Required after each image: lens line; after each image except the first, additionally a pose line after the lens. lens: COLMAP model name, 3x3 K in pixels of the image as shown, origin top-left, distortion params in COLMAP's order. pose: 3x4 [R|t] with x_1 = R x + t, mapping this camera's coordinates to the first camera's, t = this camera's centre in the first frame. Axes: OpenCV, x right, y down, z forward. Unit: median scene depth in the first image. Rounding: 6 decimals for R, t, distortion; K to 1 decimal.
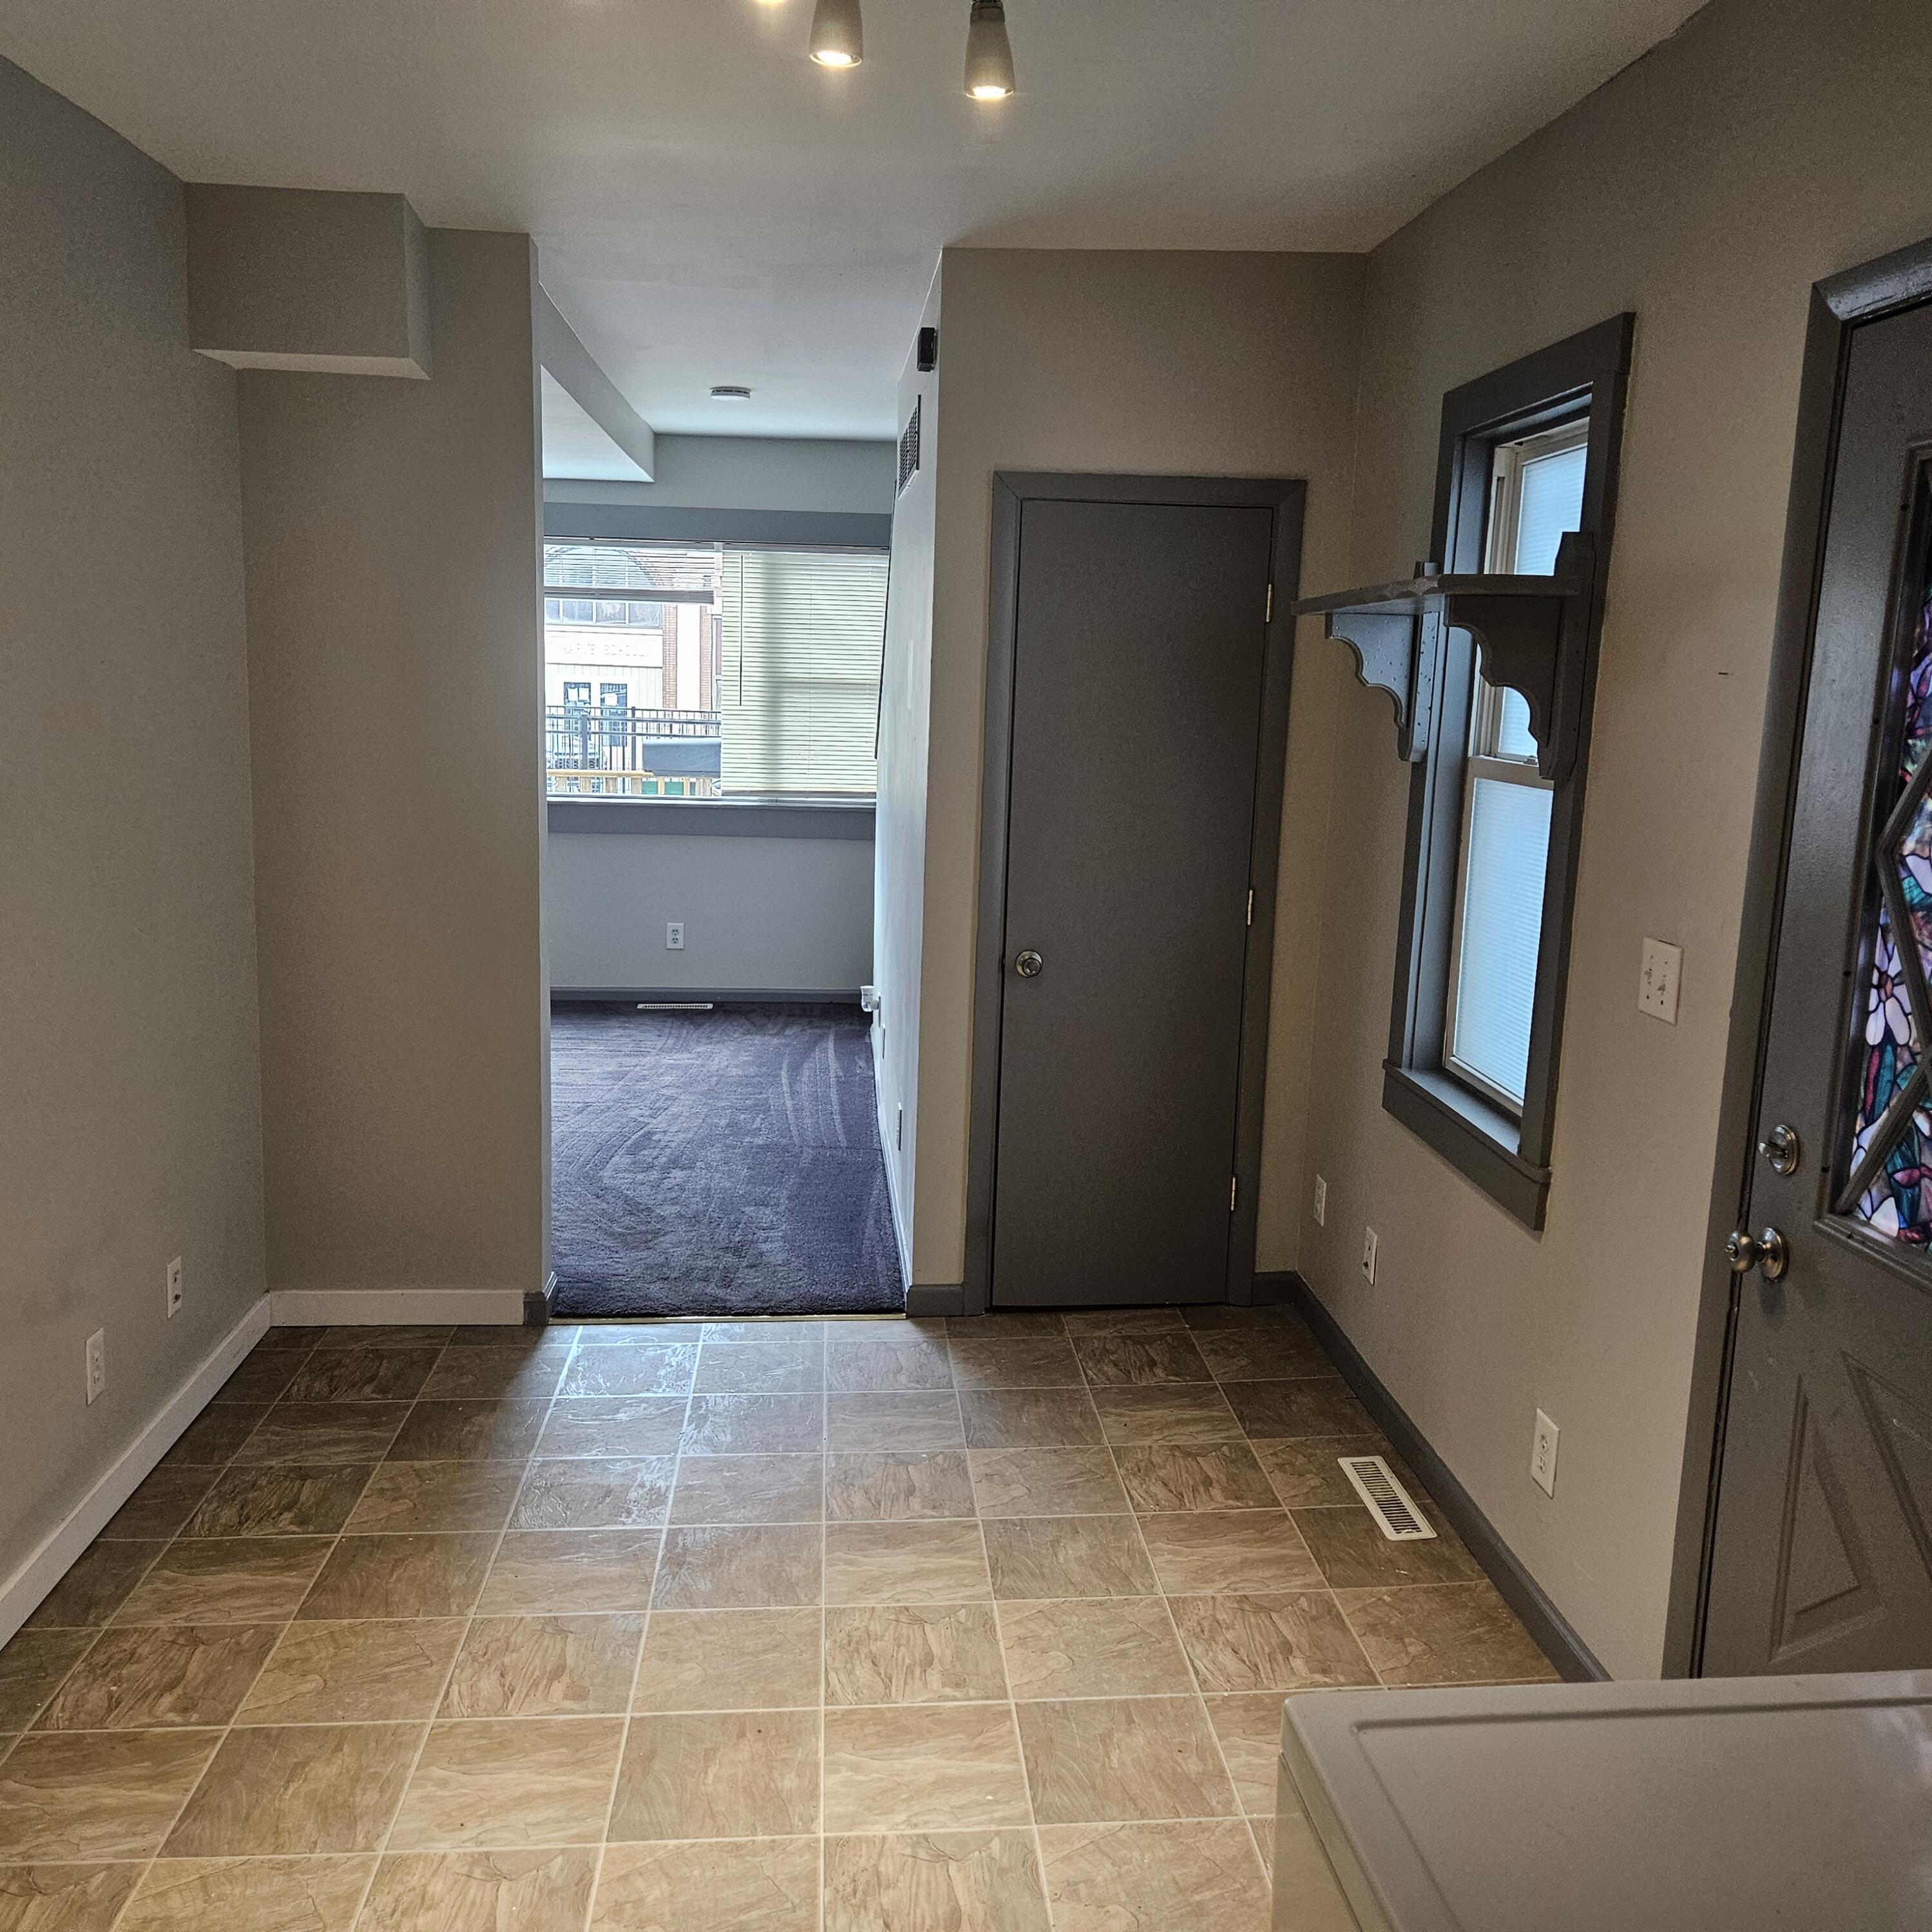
lens RADIAL K [[1728.8, 0, 954.6], [0, 1728.8, 964.2], [0, 0, 1]] dist [0.064142, -0.052751]
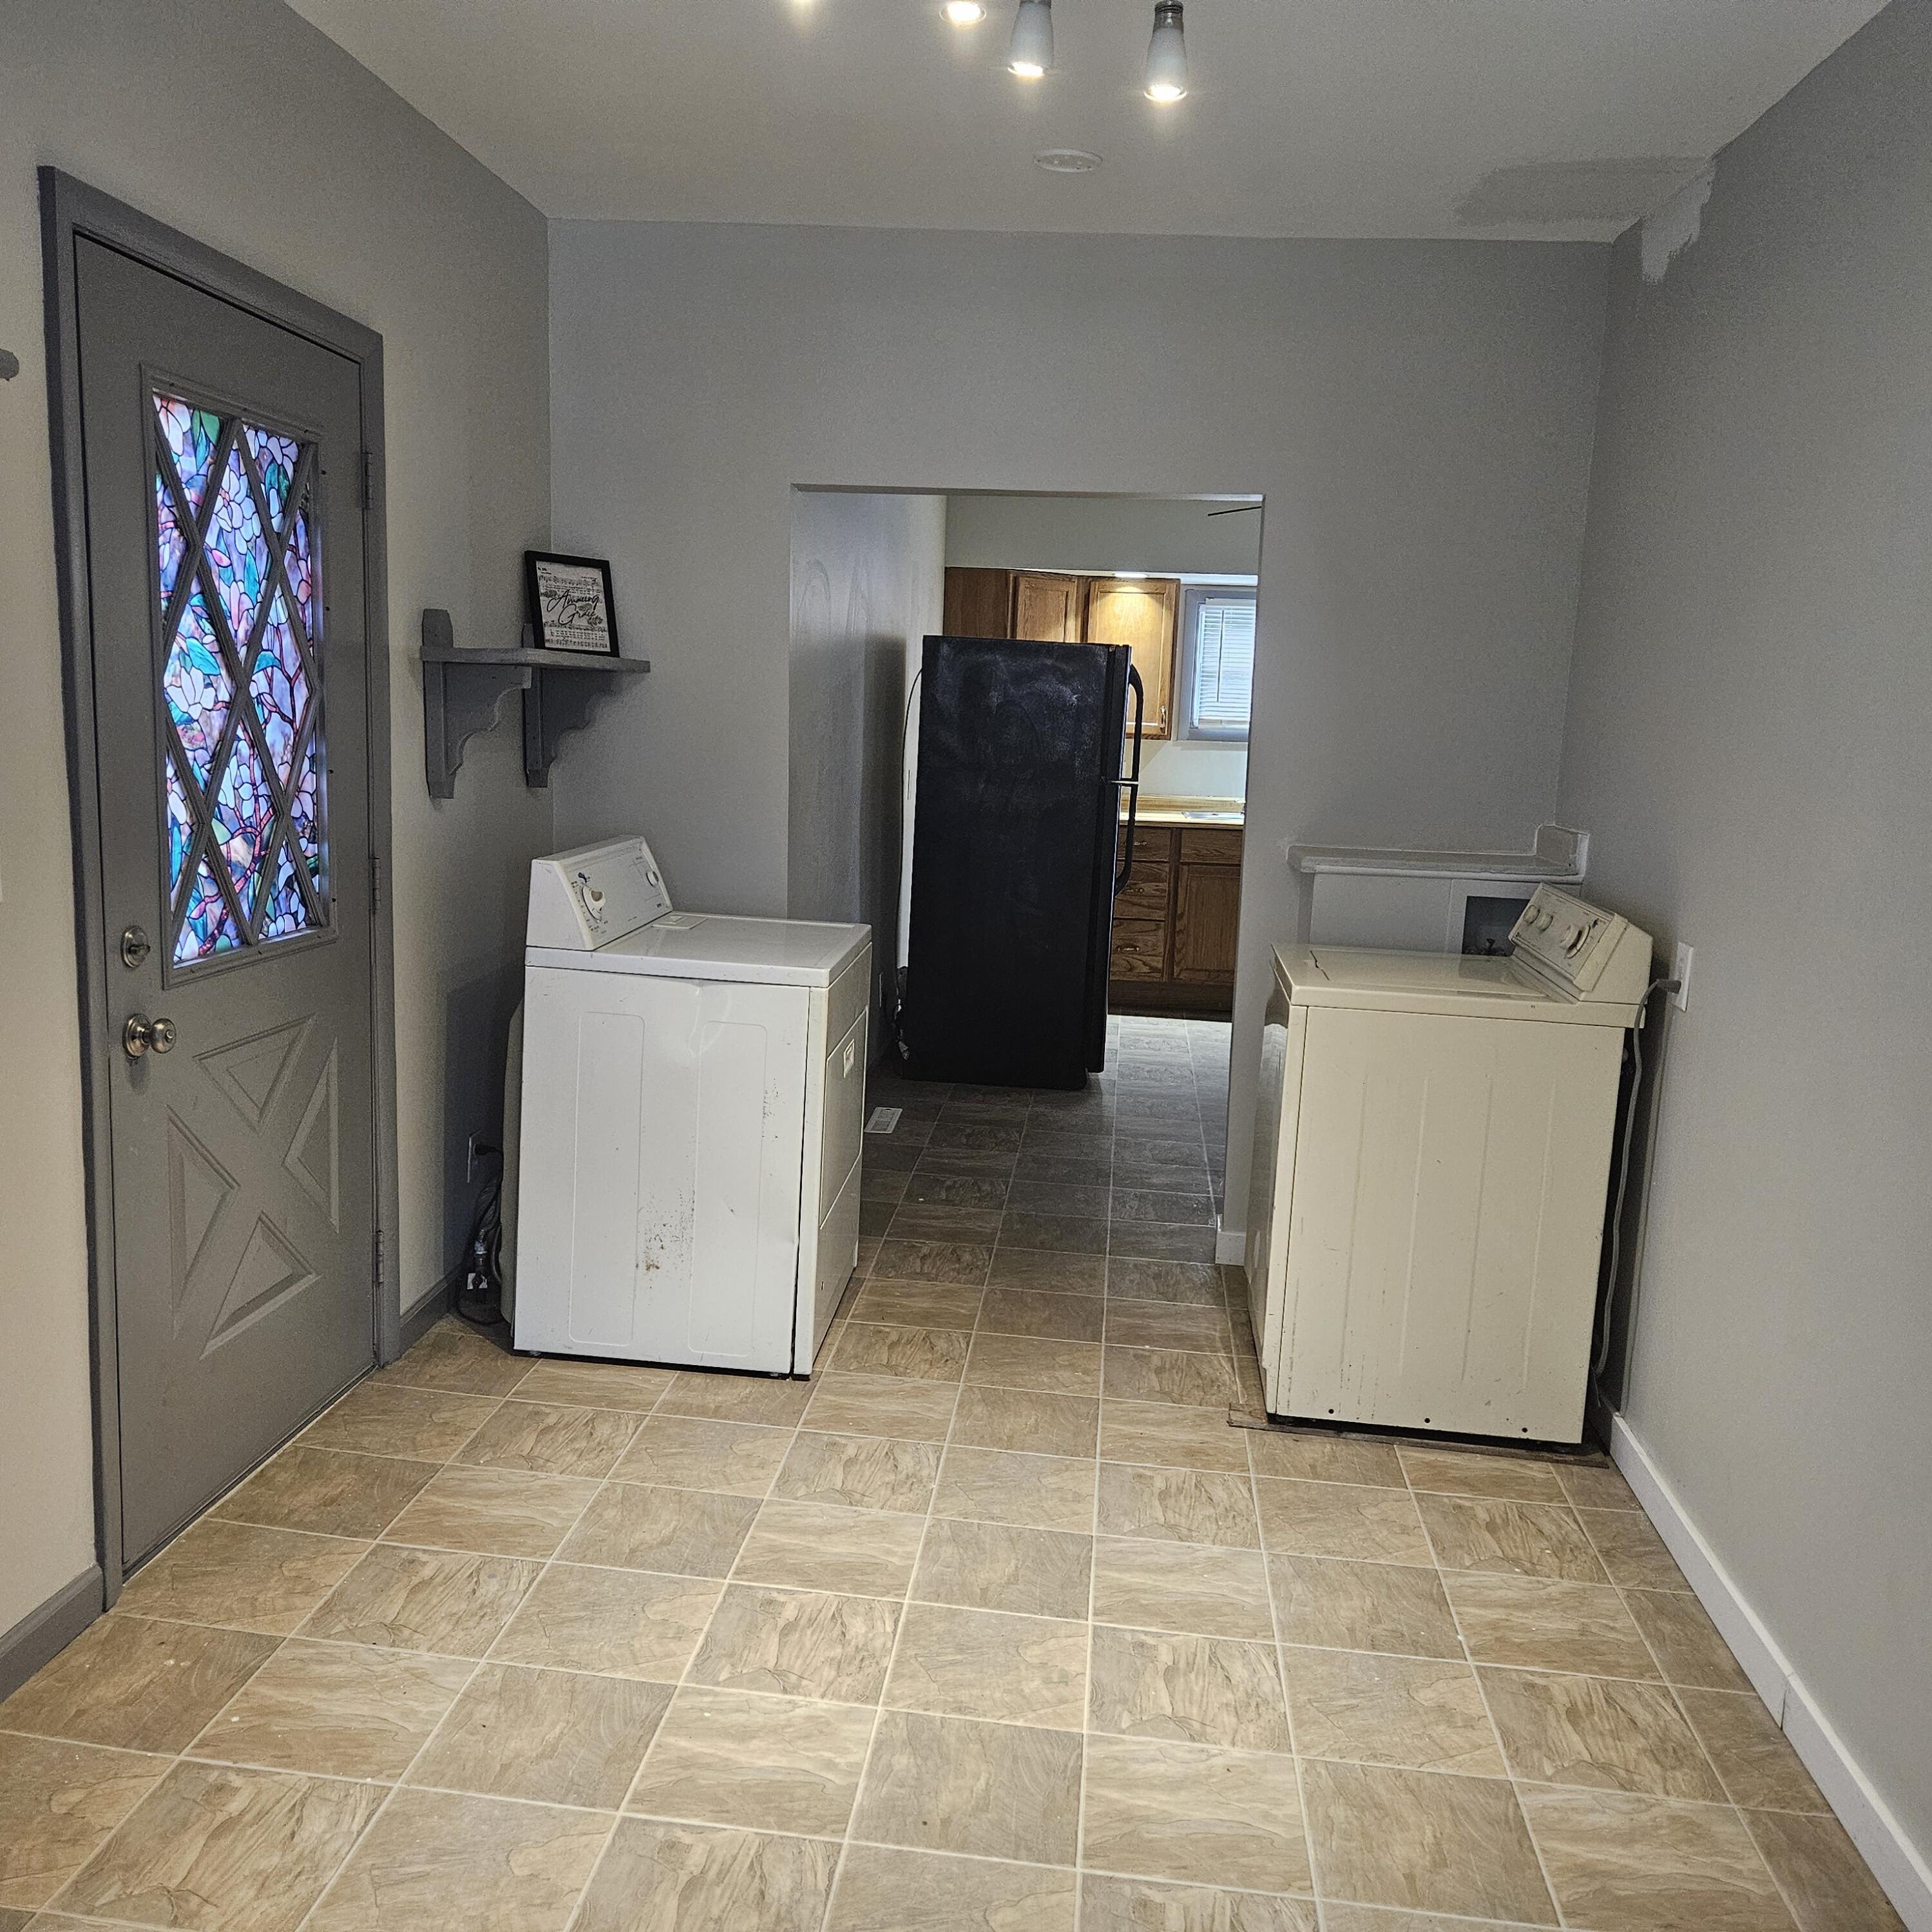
lens RADIAL K [[1728.8, 0, 954.6], [0, 1728.8, 964.2], [0, 0, 1]] dist [0.064142, -0.052751]
pose [[-0.982182, -0.095947, 0.161597, -0.211874], [-0.041930, 0.950060, 0.309239, -0.215821], [-0.183197, 0.296953, -0.937154, 1.584475]]
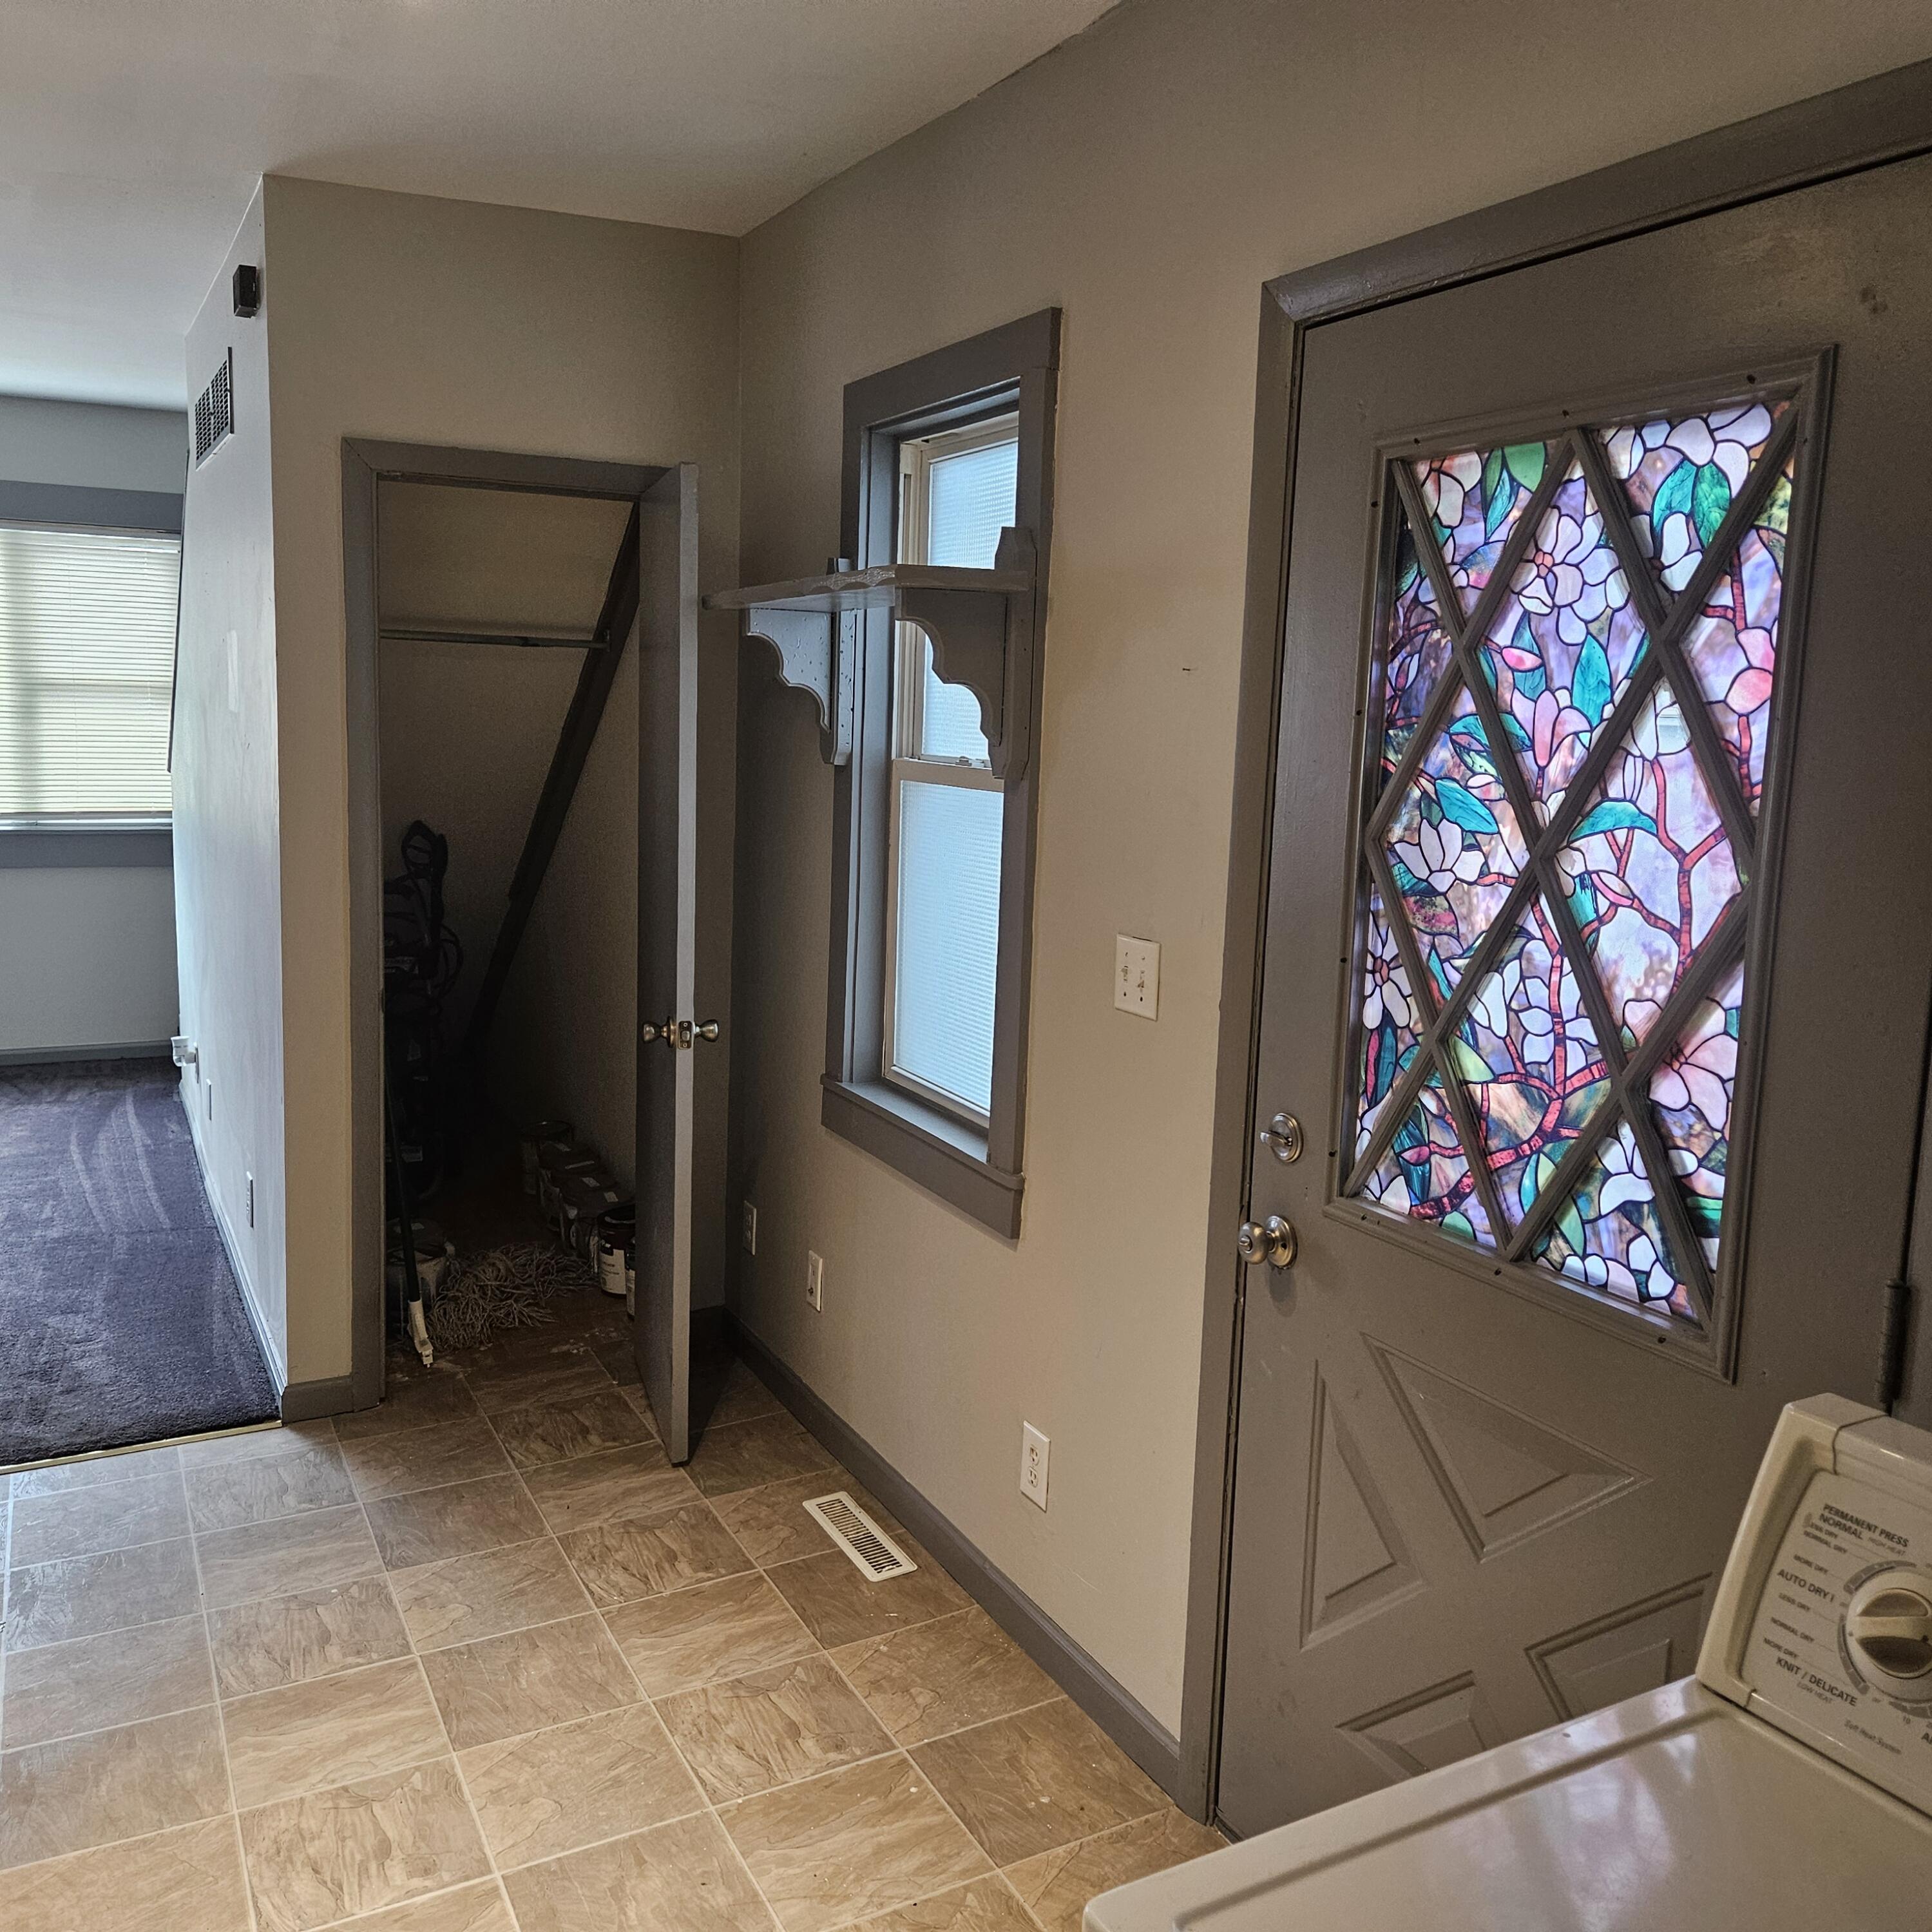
lens RADIAL K [[1729.6, 0, 955.5], [0, 1729.6, 948.8], [0, 0, 1]] dist [0.063688, -0.056458]
pose [[0.920938, -0.054416, 0.385891, -0.064762], [0.060925, 0.998132, -0.004648, -0.007661], [-0.384917, 0.027791, 0.922533, 0.114495]]
